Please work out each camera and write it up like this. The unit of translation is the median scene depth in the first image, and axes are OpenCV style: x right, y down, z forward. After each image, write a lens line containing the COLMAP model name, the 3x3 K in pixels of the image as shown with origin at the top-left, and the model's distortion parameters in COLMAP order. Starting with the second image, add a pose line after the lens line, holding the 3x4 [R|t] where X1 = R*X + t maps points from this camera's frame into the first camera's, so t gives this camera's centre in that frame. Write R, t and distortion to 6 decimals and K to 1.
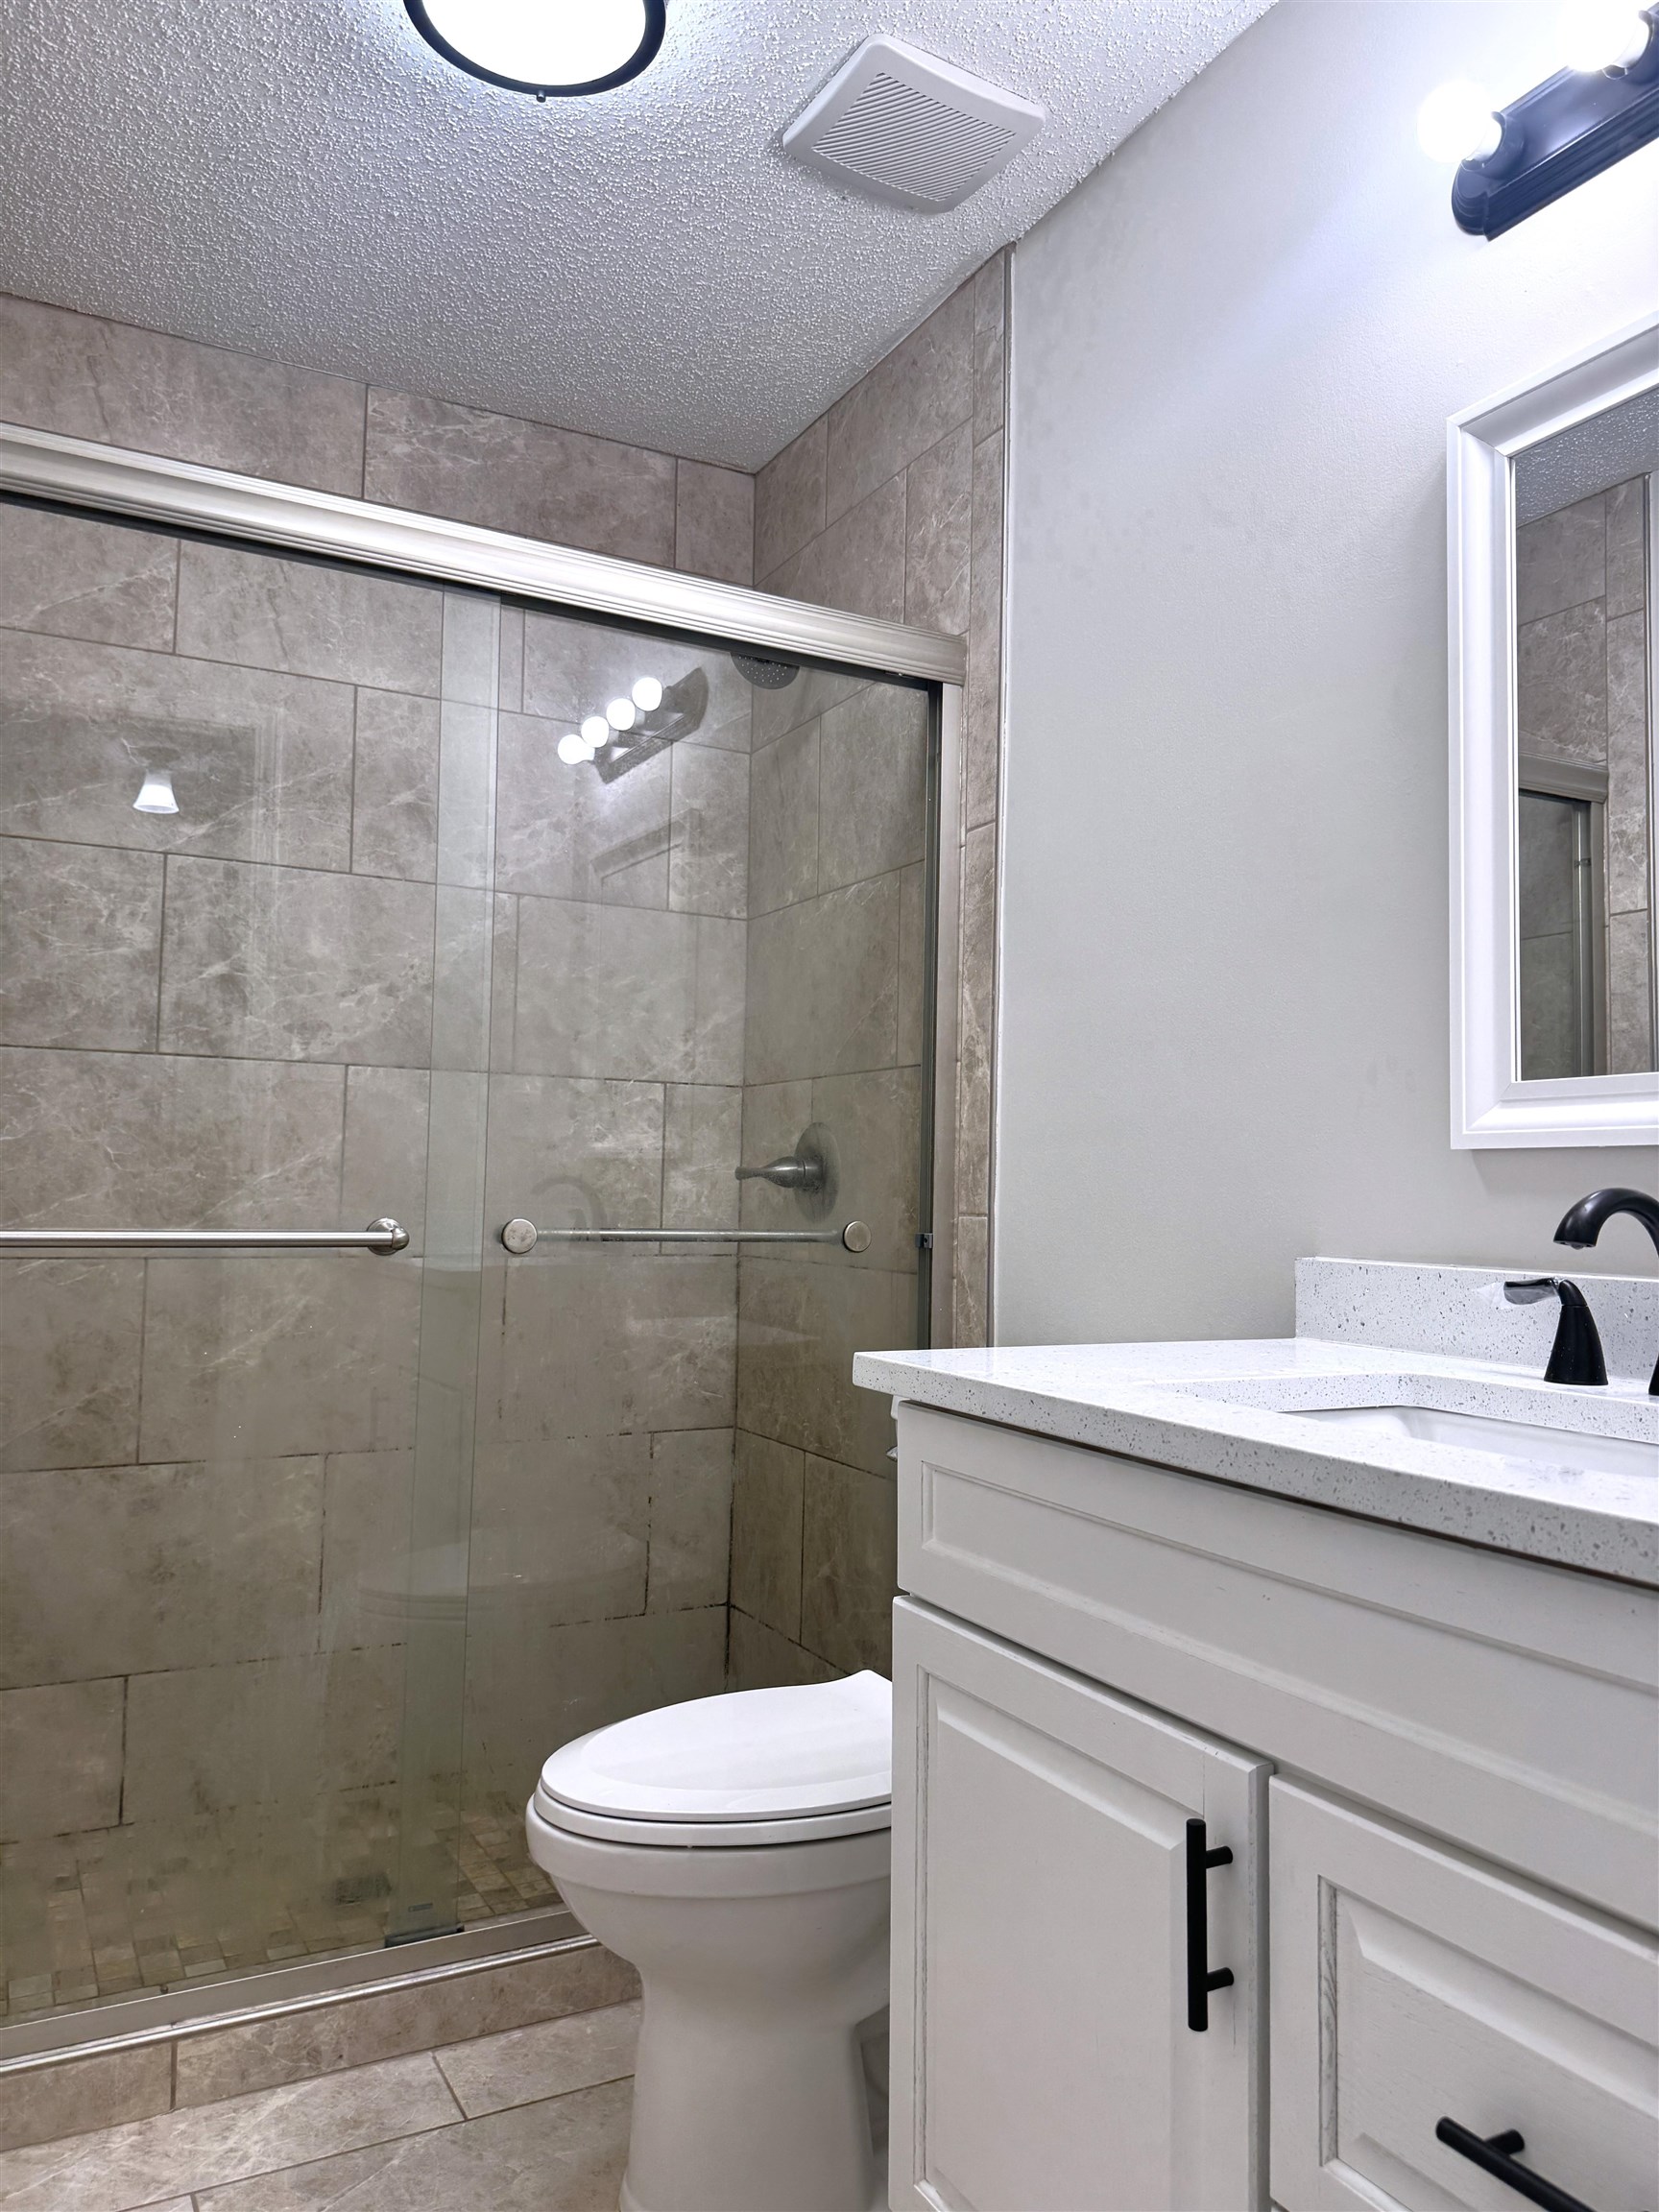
lens RADIAL K [[1533.3, 0, 829.5], [0, 1533.3, 1106.0], [0, 0, 1]] dist [0.081620, -0.175114]
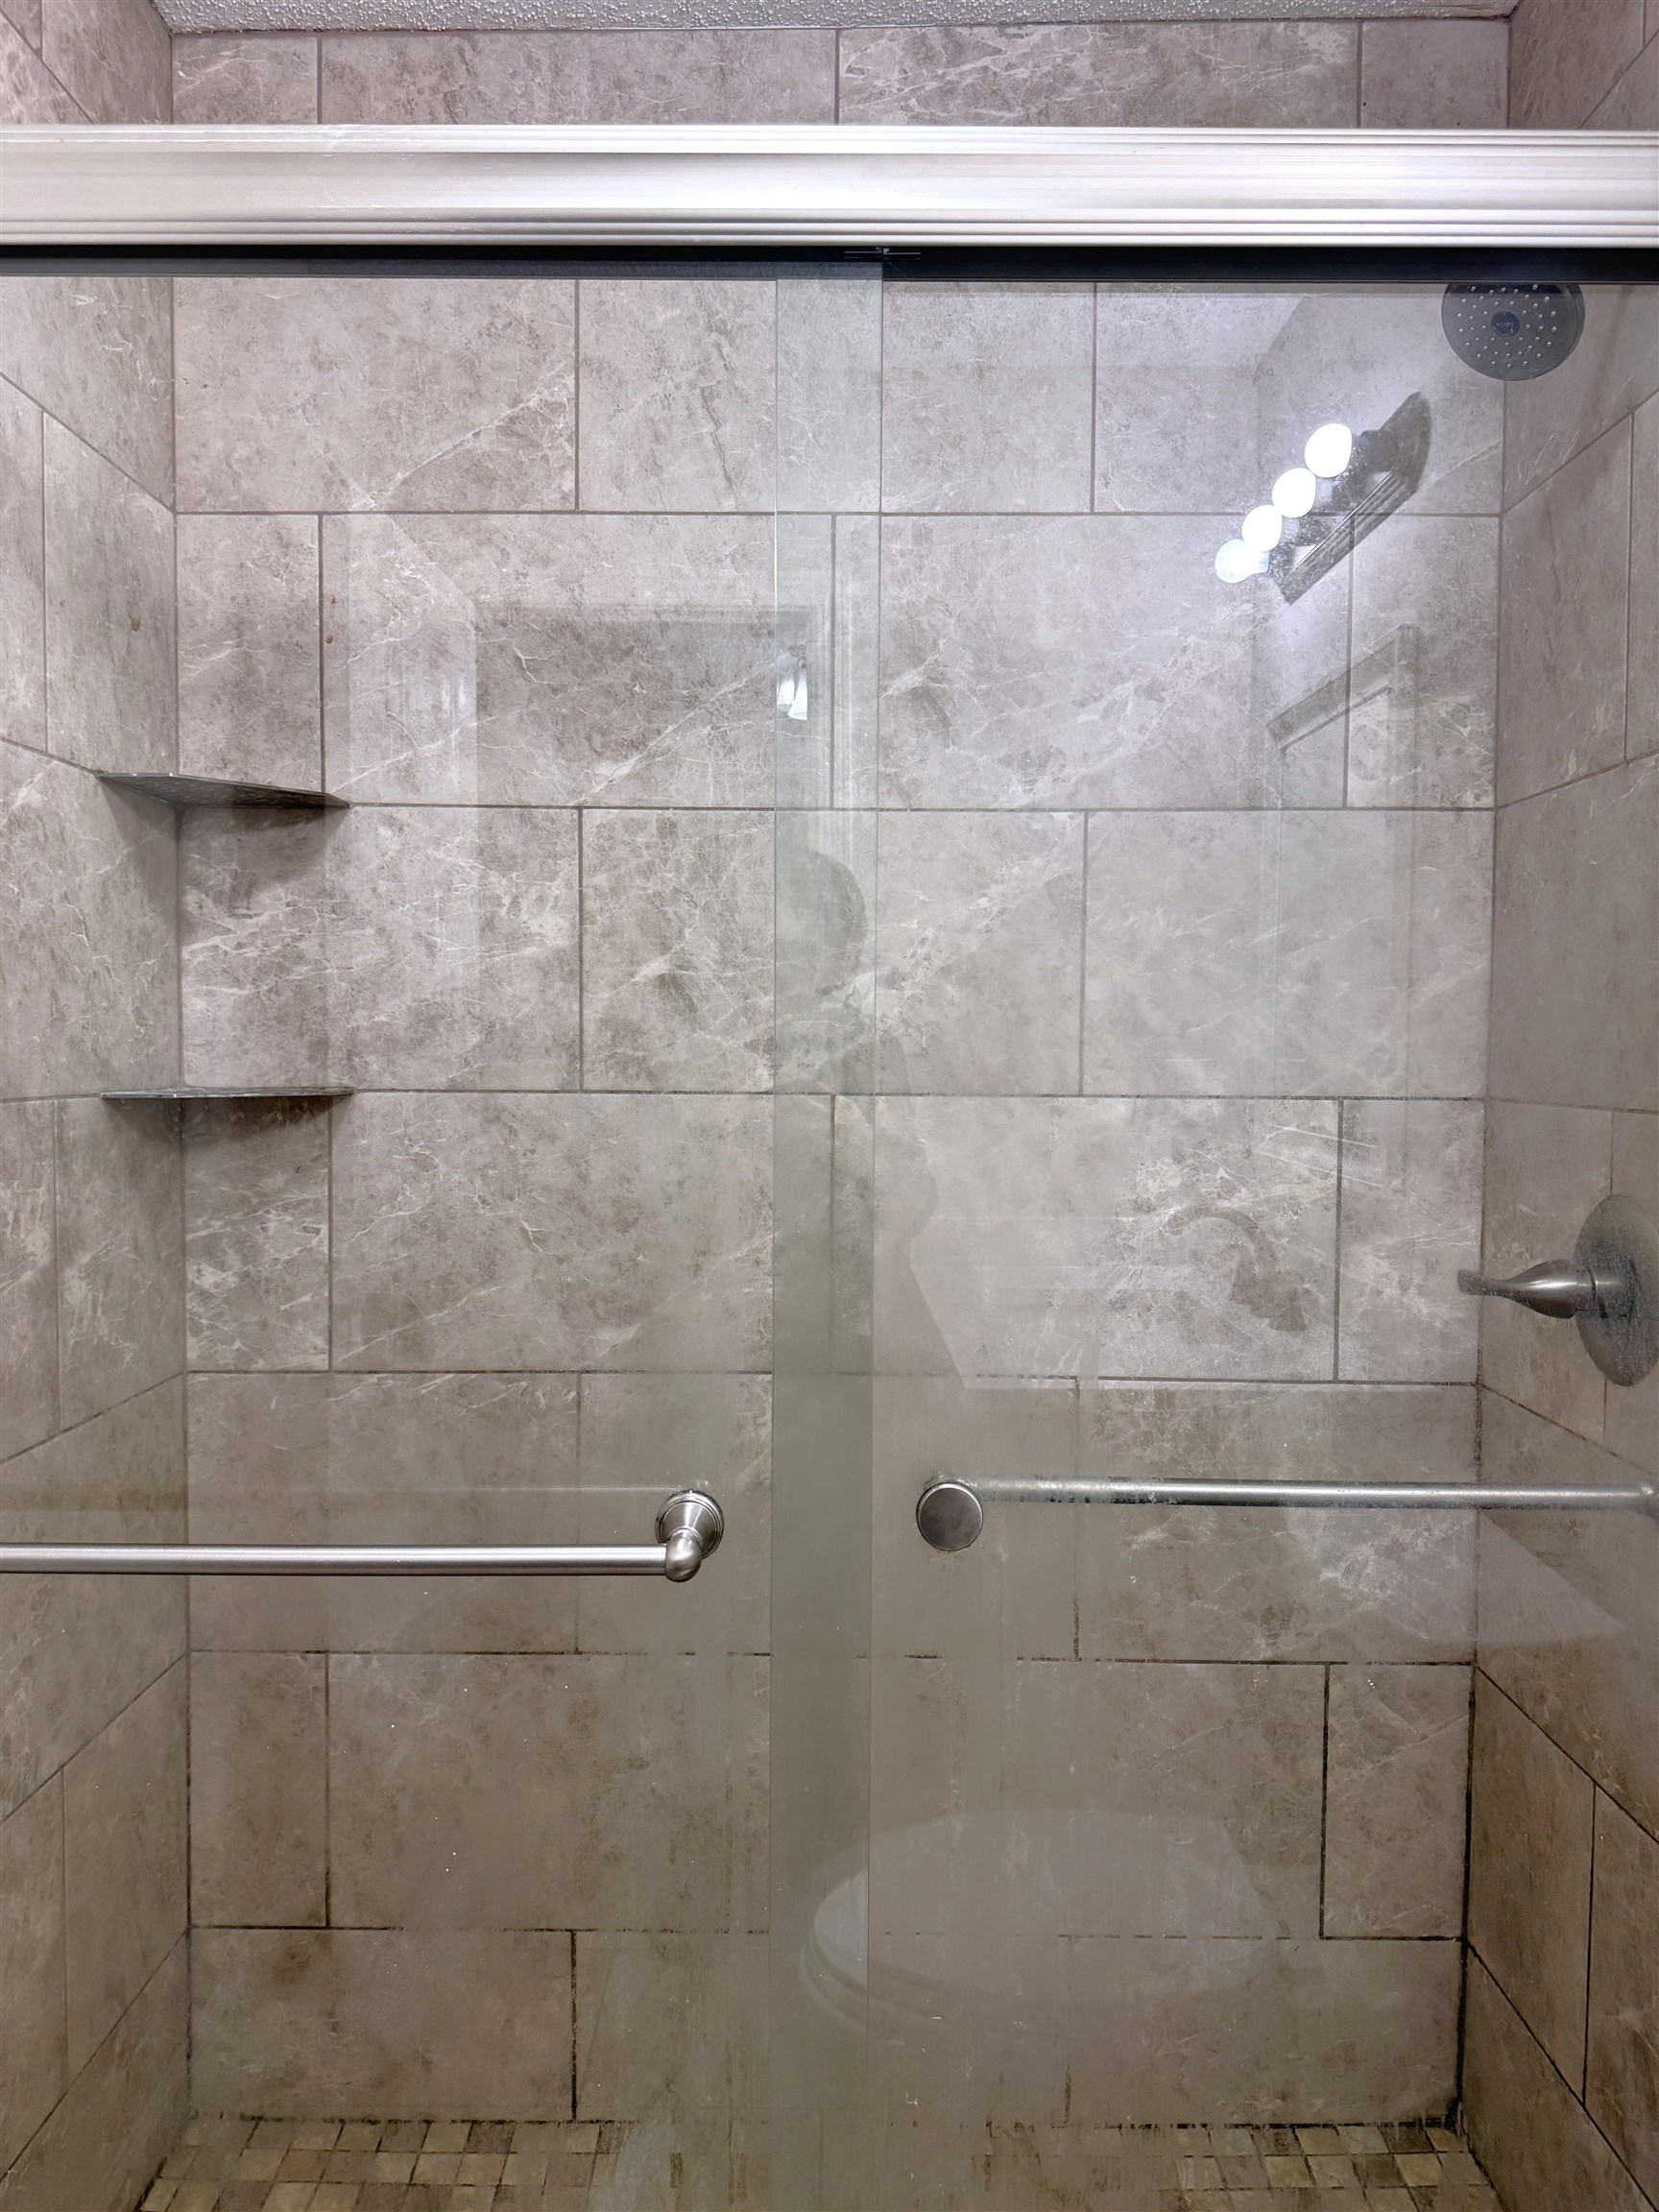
lens RADIAL K [[1545.4, 0, 829.5], [0, 1545.4, 1106.0], [0, 0, 1]] dist [0.115371, -0.182210]
pose [[0.876099, 0.004232, -0.482112, 0.014555], [0.039160, 0.996033, 0.079906, -0.077201], [0.480538, -0.088885, 0.872458, 0.408733]]
